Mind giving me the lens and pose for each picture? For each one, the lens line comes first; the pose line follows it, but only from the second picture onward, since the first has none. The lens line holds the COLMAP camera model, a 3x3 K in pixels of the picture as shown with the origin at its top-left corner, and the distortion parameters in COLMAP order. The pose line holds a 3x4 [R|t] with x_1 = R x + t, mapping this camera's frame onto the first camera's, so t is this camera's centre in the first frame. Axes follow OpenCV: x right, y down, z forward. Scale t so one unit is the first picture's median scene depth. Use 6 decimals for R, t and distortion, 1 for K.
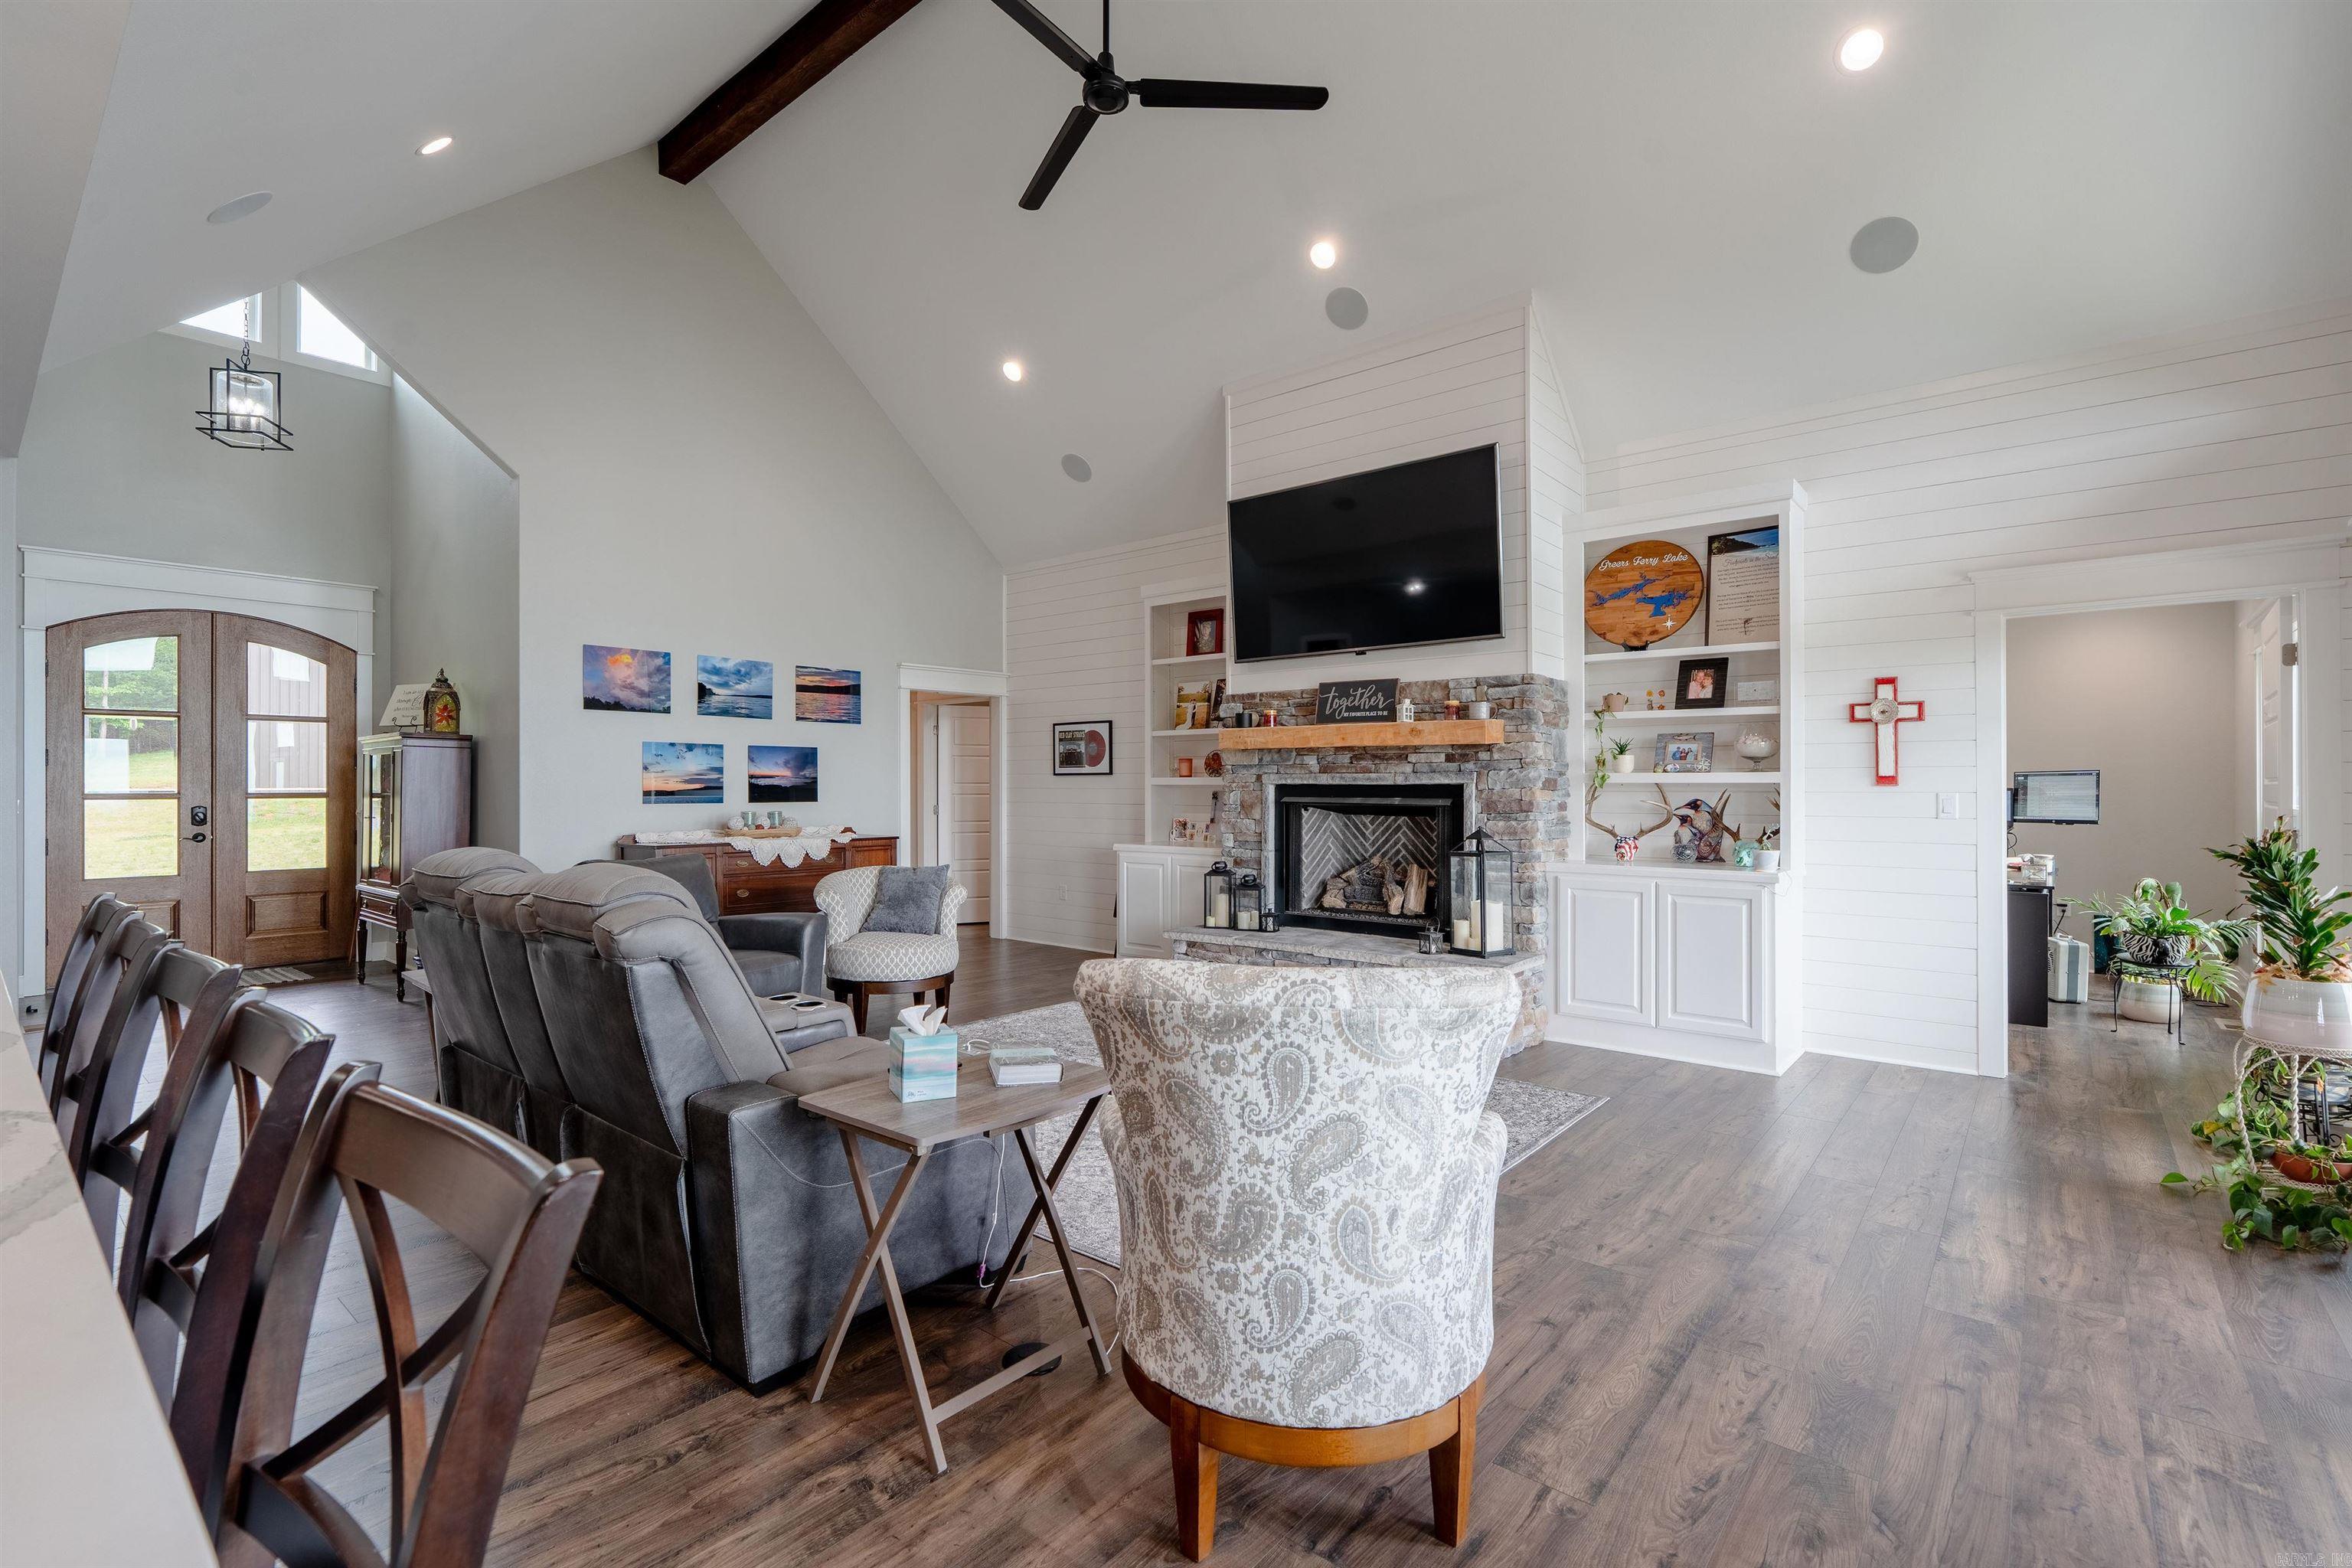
lens RADIAL K [[1054.9, 0, 1179.5], [0, 1054.9, 781.2], [0, 0, 1]] dist [-0.004644, 0.000977]
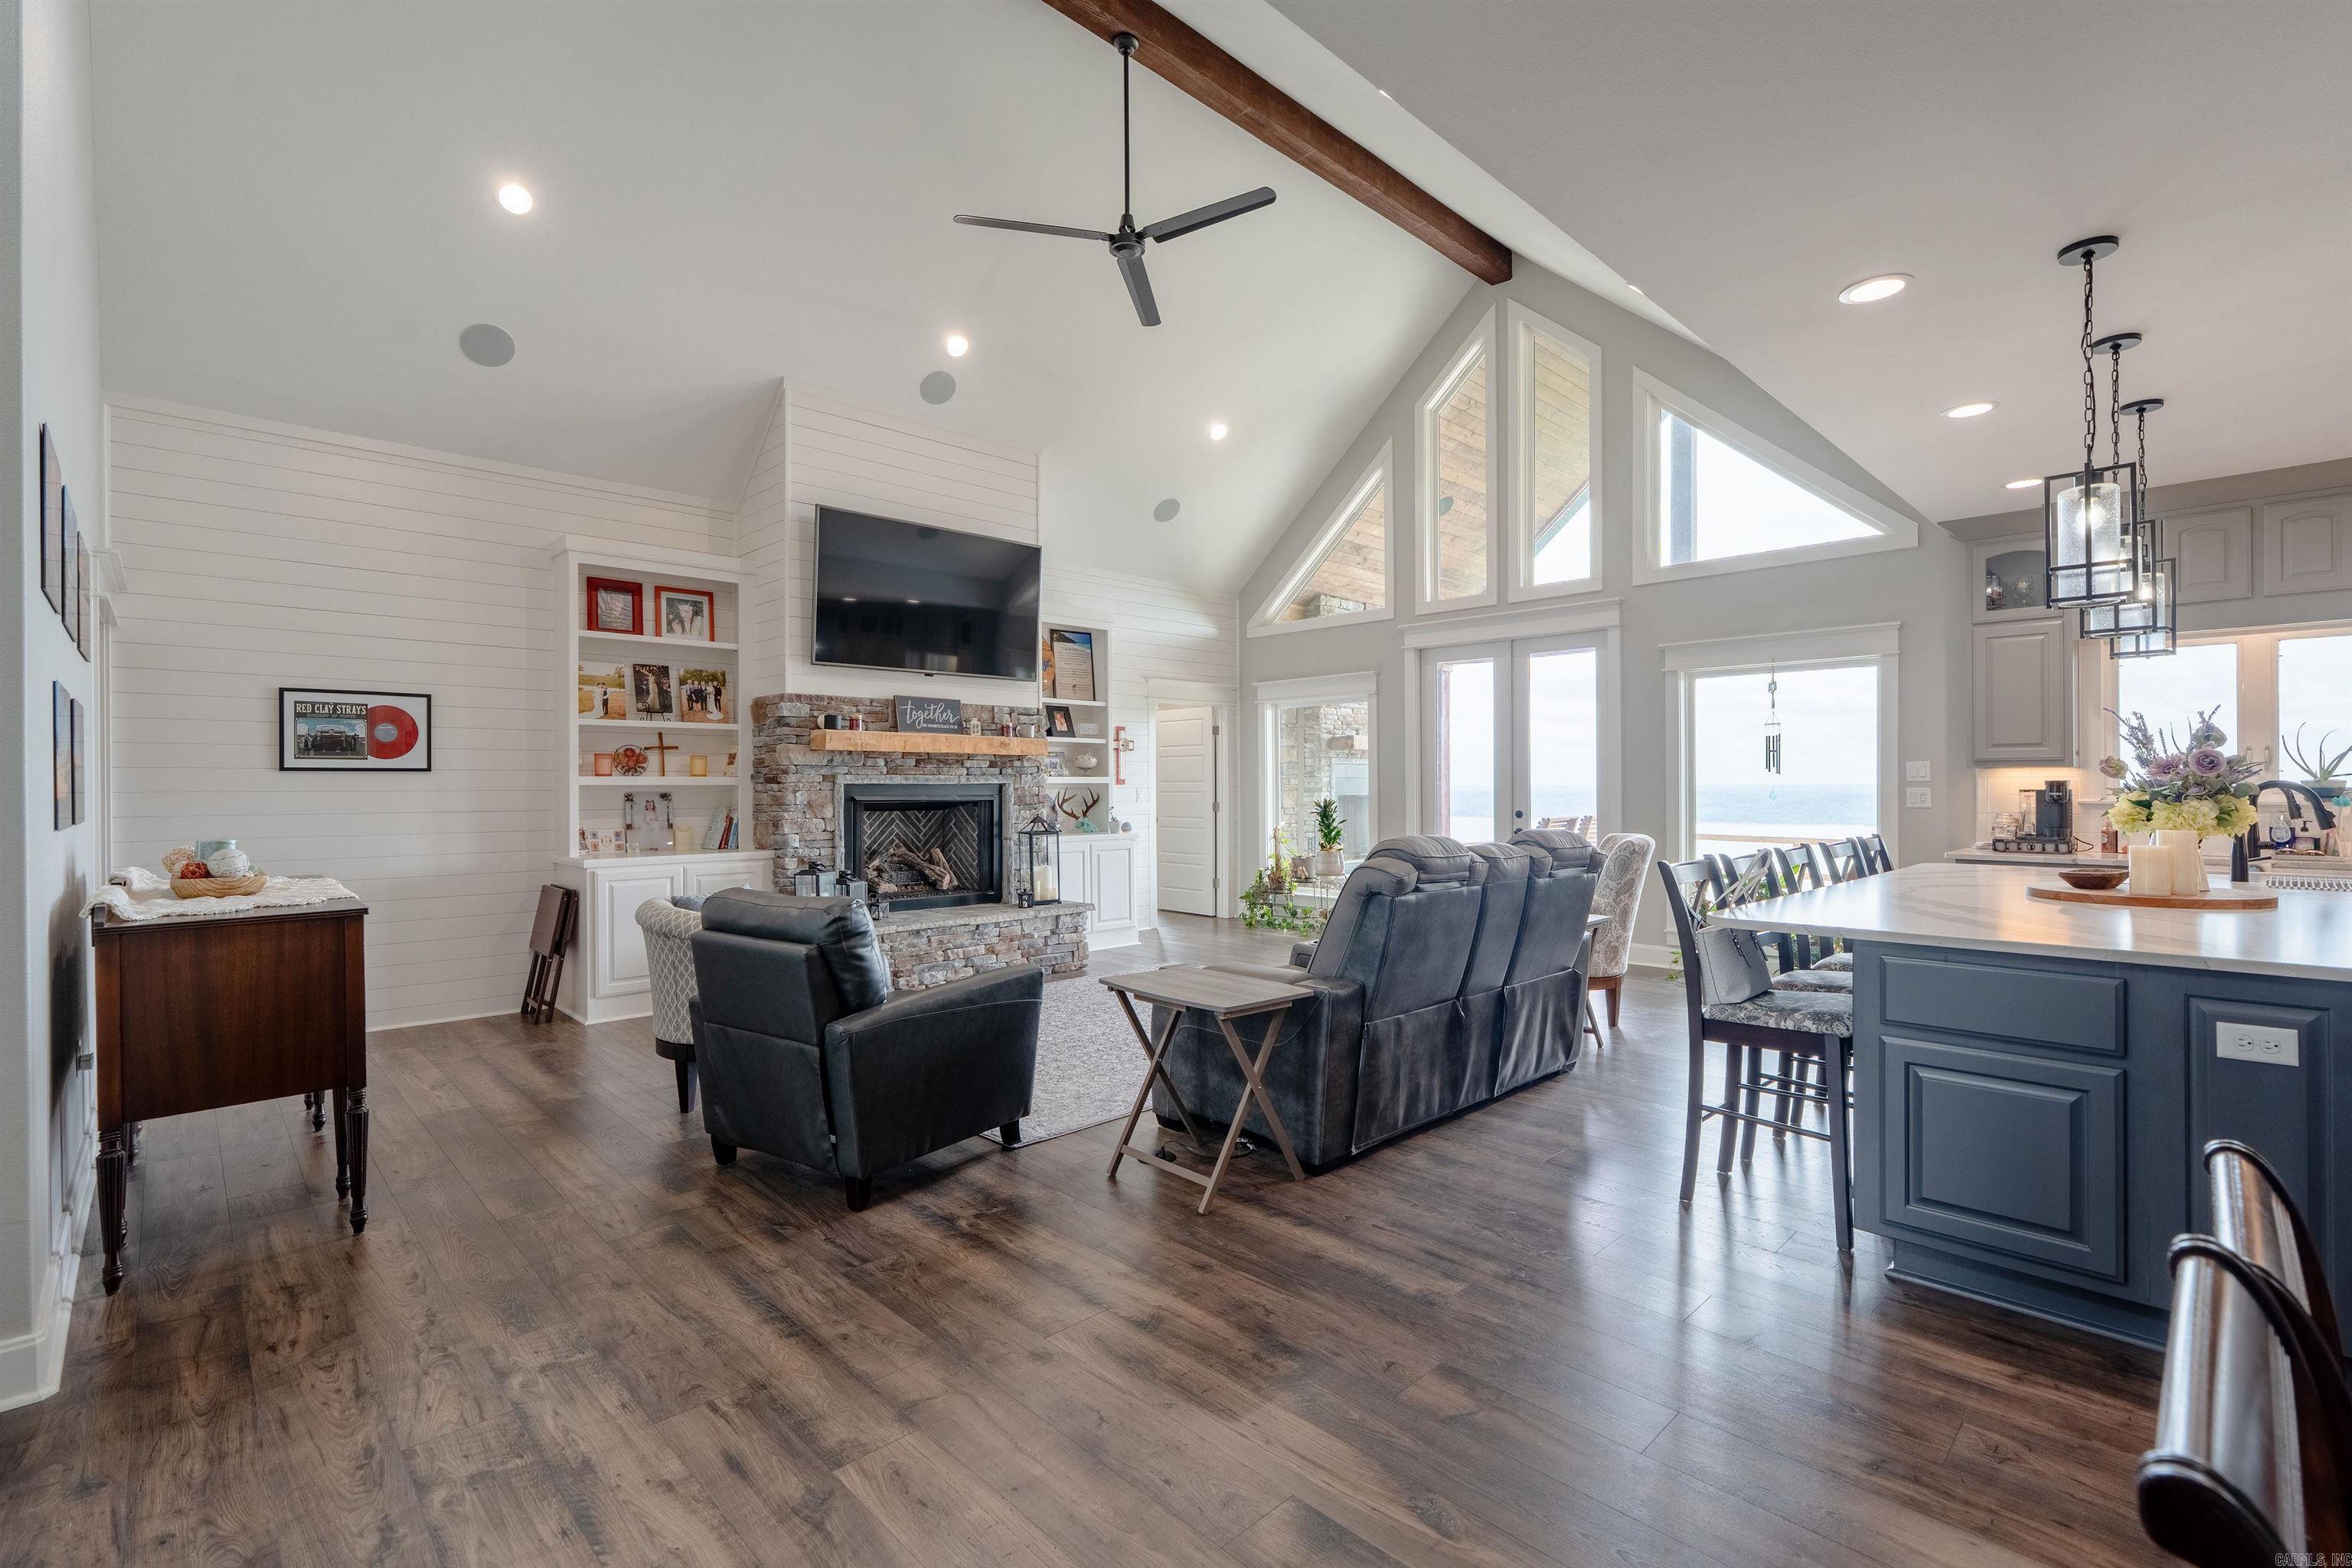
lens RADIAL K [[1054.9, 0, 1161.3], [0, 1054.9, 783.1], [0, 0, 1]] dist [-0.004644, 0.000977]
pose [[0.123590, 0.000788, 0.992333, -1.099085], [-0.002408, 0.999997, -0.000494, 0.001681], [-0.992330, -0.002328, 0.123592, 0.658990]]
